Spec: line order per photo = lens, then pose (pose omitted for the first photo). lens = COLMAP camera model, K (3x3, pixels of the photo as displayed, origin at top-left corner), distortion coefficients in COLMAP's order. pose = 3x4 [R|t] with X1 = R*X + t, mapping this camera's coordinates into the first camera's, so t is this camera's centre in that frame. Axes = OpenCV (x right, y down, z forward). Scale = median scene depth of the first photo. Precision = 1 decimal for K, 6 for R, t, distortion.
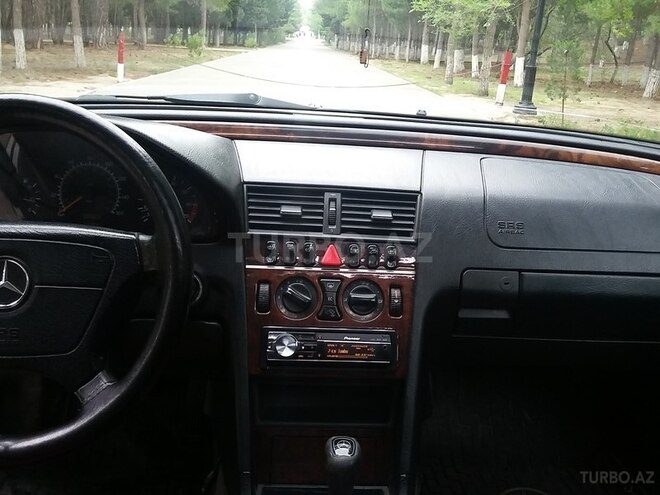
lens RADIAL K [[610.7, 0, 348.3], [0, 610.7, 245.0], [0, 0, 1]] dist [0.107798, -0.234352]
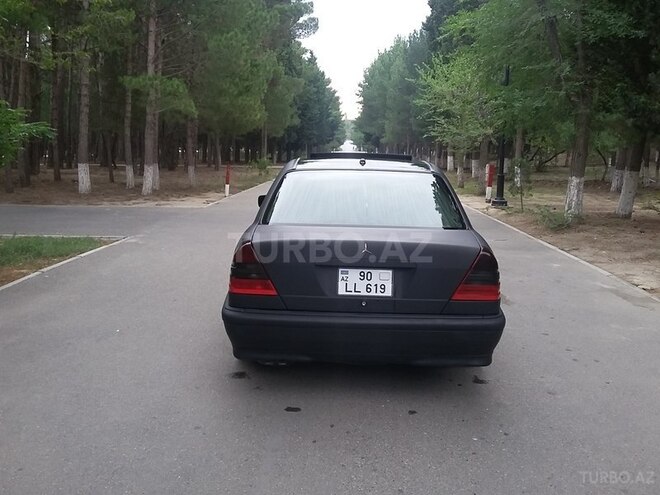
lens RADIAL K [[610.7, 0, 348.3], [0, 610.7, 245.0], [0, 0, 1]] dist [0.107798, -0.234352]
pose [[0.996712, -0.033837, -0.073622, 0.009878], [0.021108, 0.985687, -0.167257, 0.033946], [0.078228, 0.165153, 0.983161, -0.133130]]
